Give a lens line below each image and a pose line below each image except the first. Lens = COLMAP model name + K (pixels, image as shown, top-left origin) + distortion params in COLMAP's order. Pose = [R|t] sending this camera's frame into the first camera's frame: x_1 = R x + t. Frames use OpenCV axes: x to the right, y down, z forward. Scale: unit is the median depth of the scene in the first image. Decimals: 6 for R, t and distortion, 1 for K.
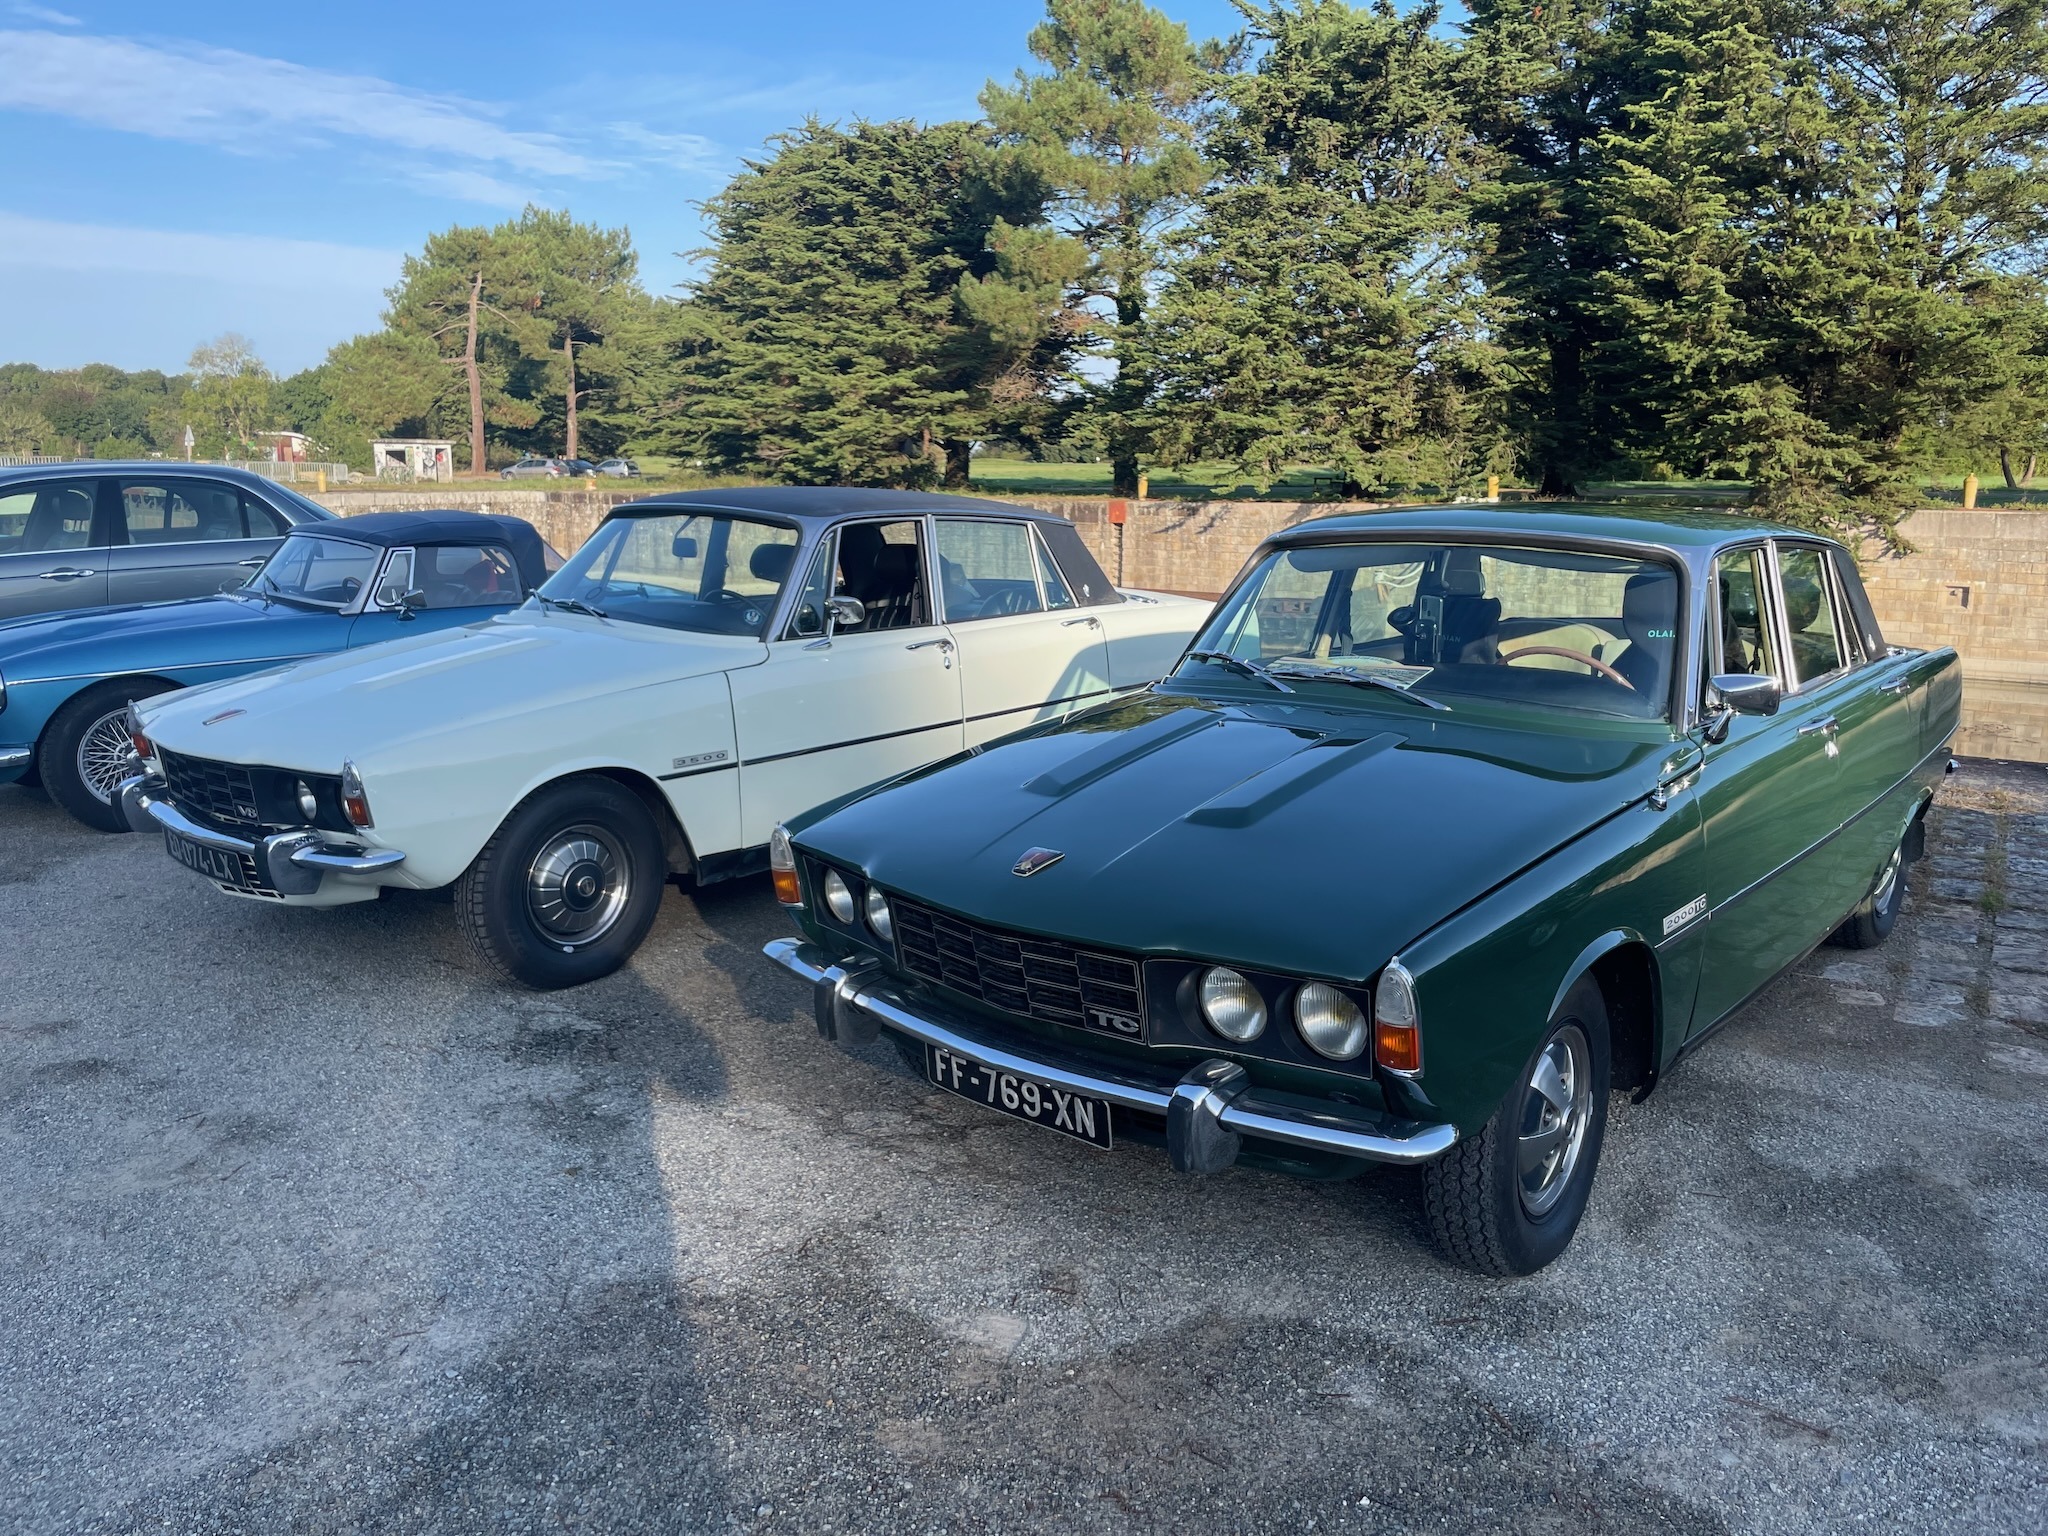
lens RADIAL K [[1555.2, 0, 1030.0], [0, 1555.2, 762.7], [0, 0, 1]] dist [0.088490, -0.123069]
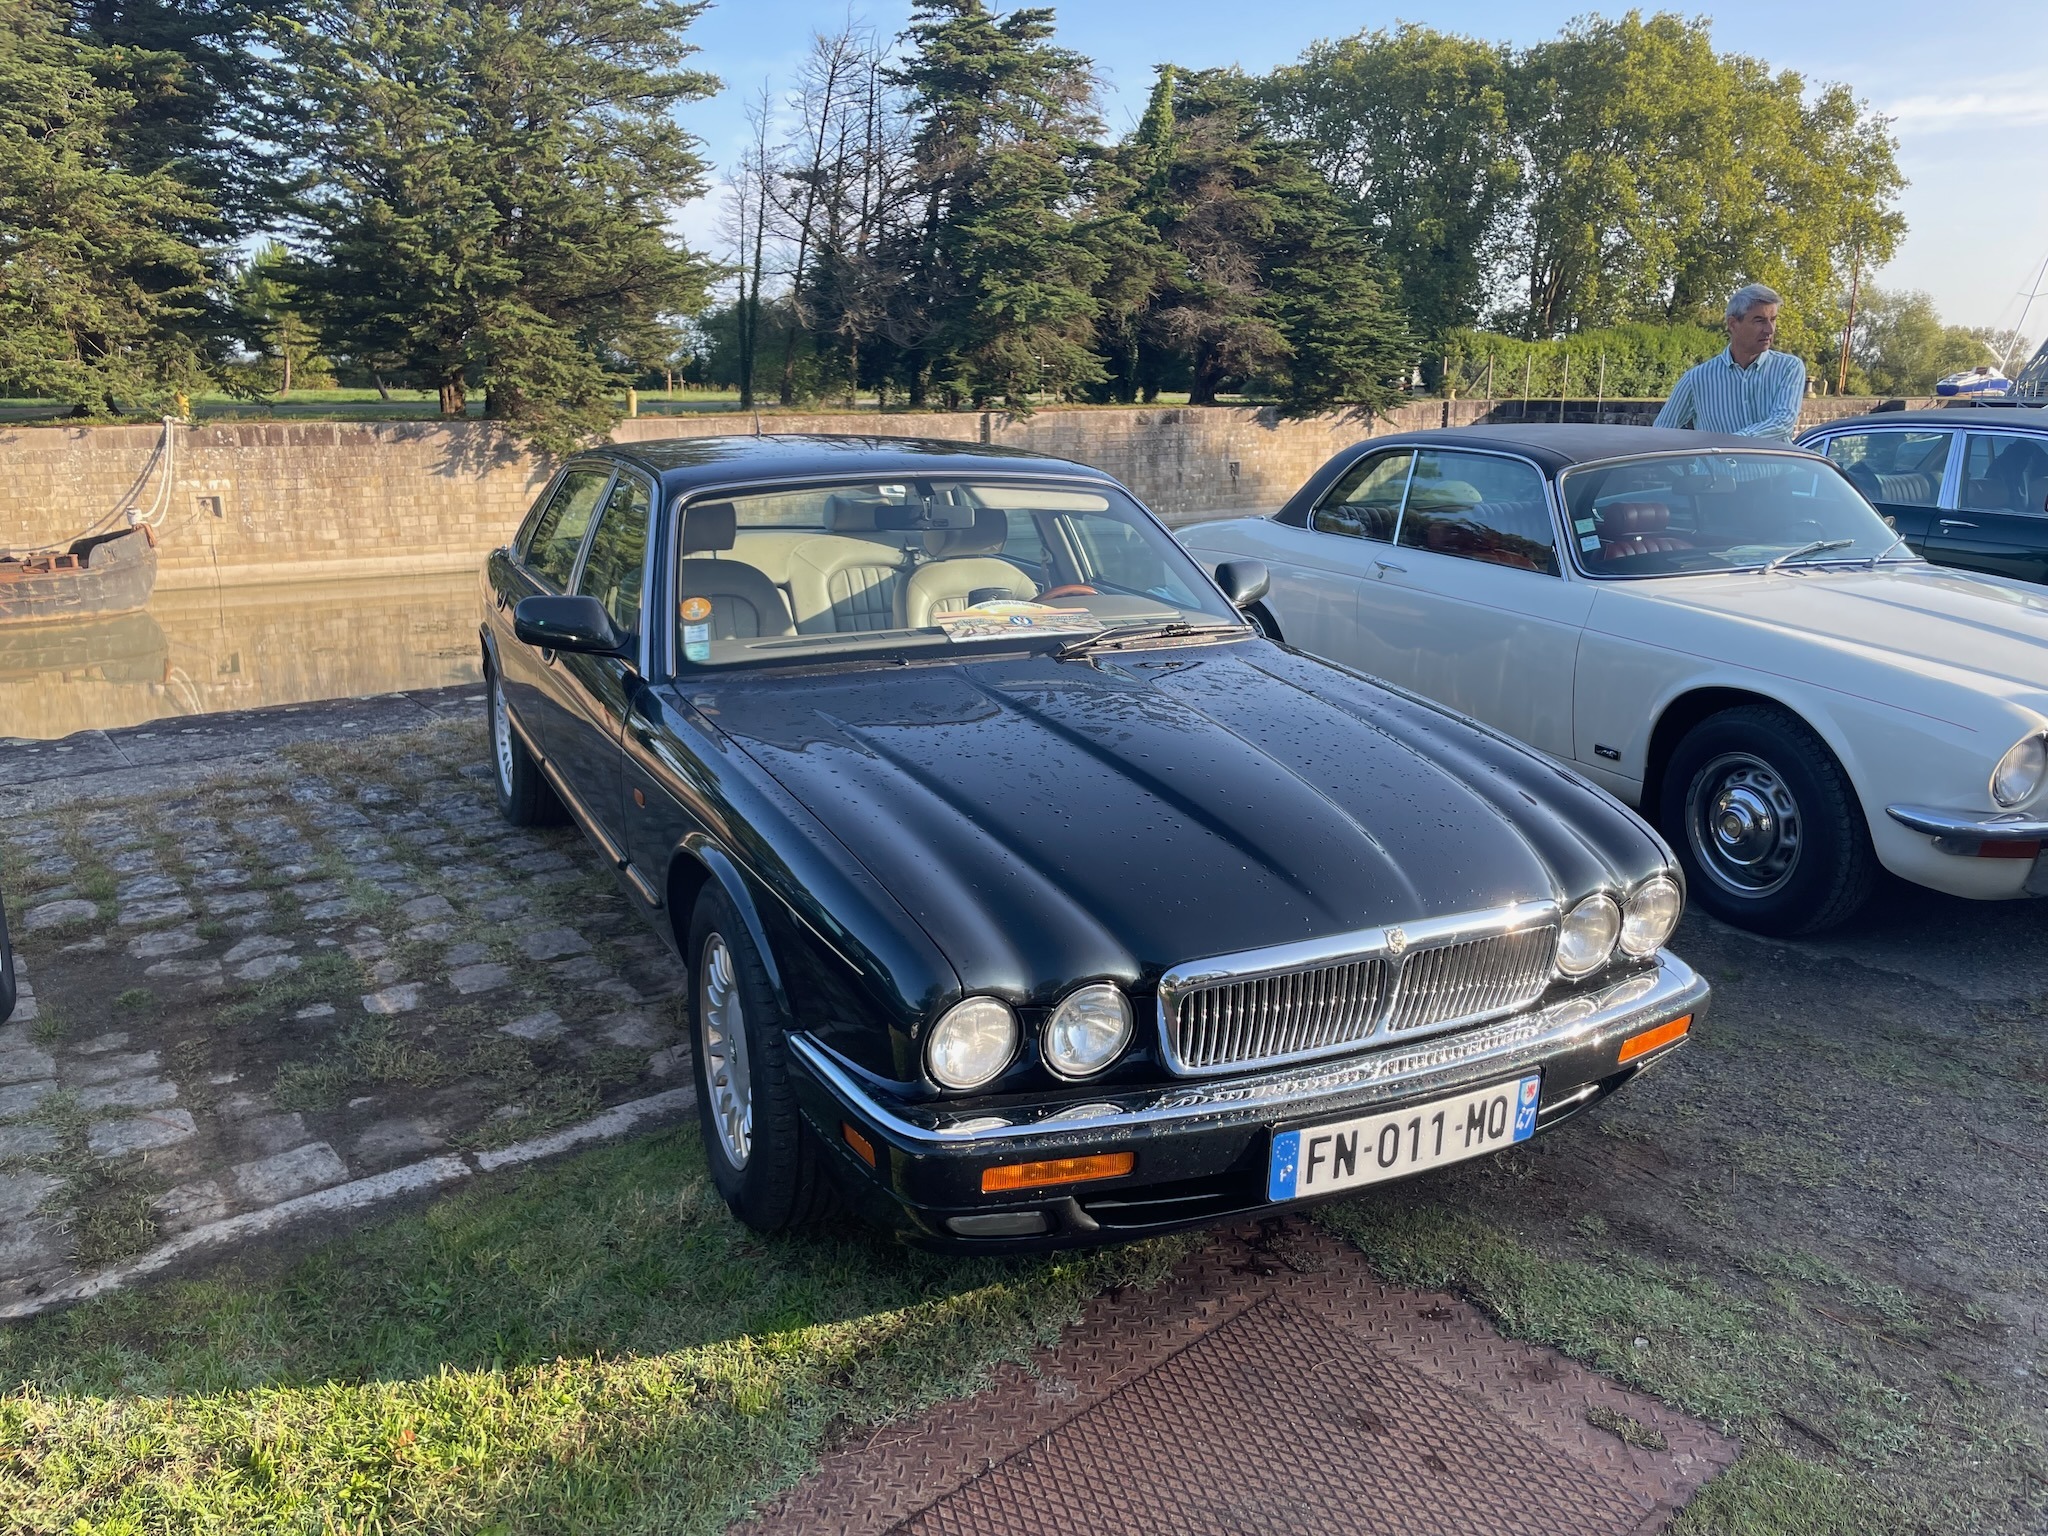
lens RADIAL K [[1555.2, 0, 1013.0], [0, 1555.2, 757.9], [0, 0, 1]] dist [0.088490, -0.123069]
pose [[0.349486, -0.224955, 0.909535, -0.303202], [0.178587, 0.968946, 0.171028, -0.043932], [-0.919764, 0.102659, 0.378807, 0.220519]]
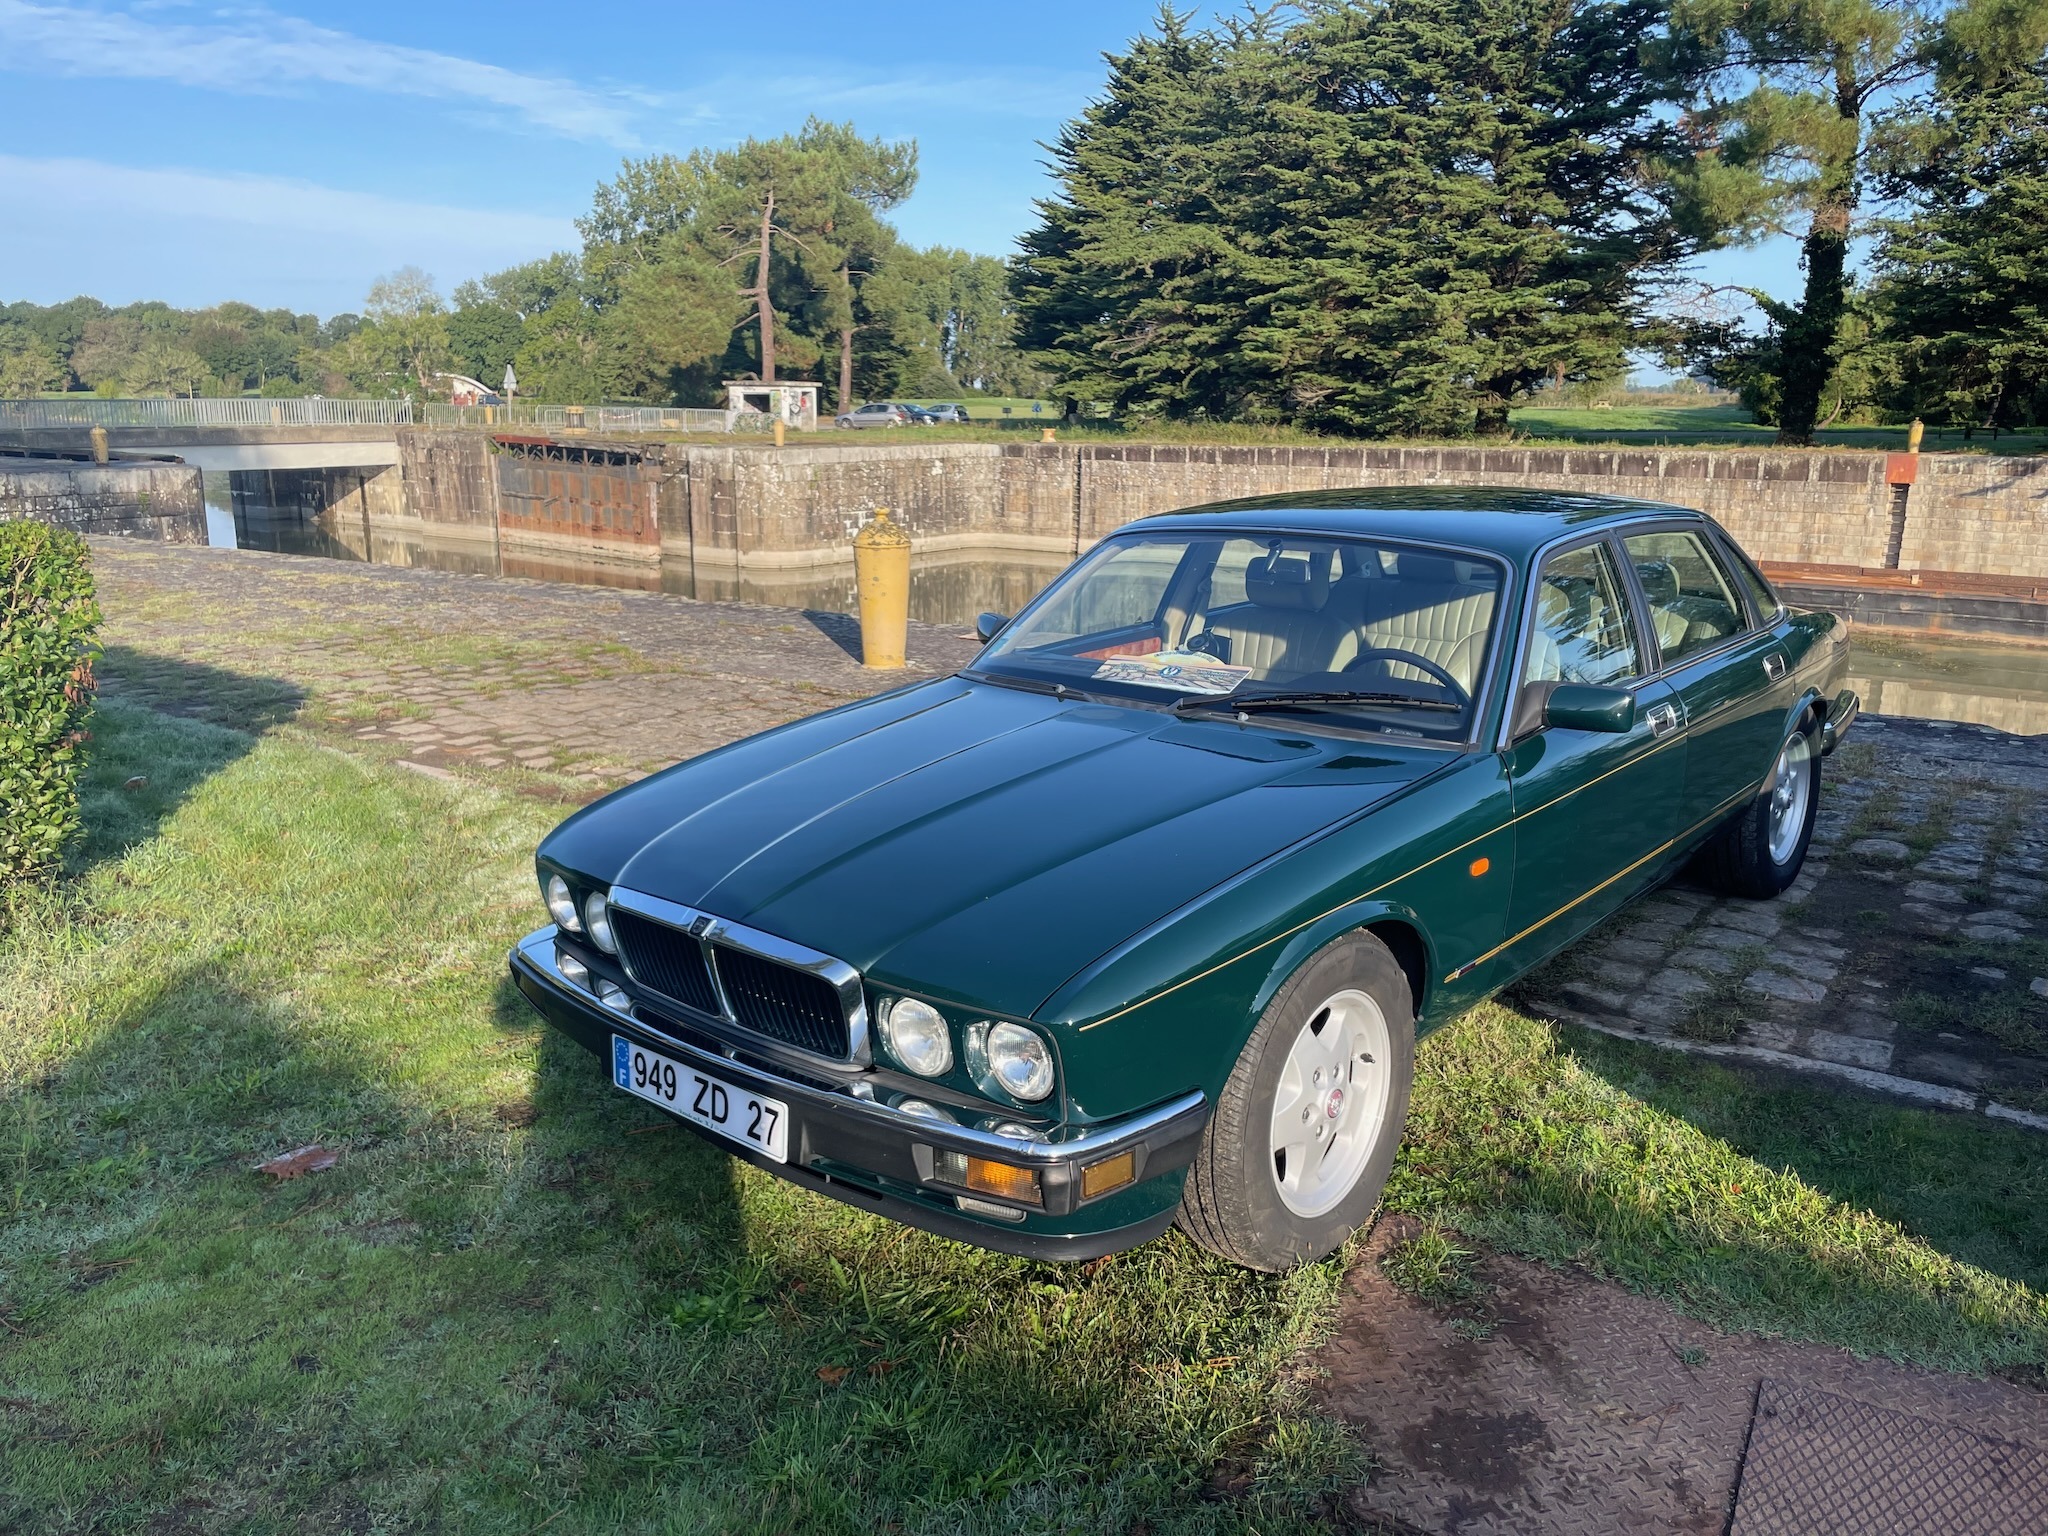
lens RADIAL K [[1555.2, 0, 1016.0], [0, 1555.2, 754.0], [0, 0, 1]] dist [0.088490, -0.123069]
pose [[0.998930, 0.009077, -0.045340, -0.298357], [-0.007650, 0.999473, 0.031545, -0.039502], [0.045603, -0.031165, 0.998473, 0.192817]]
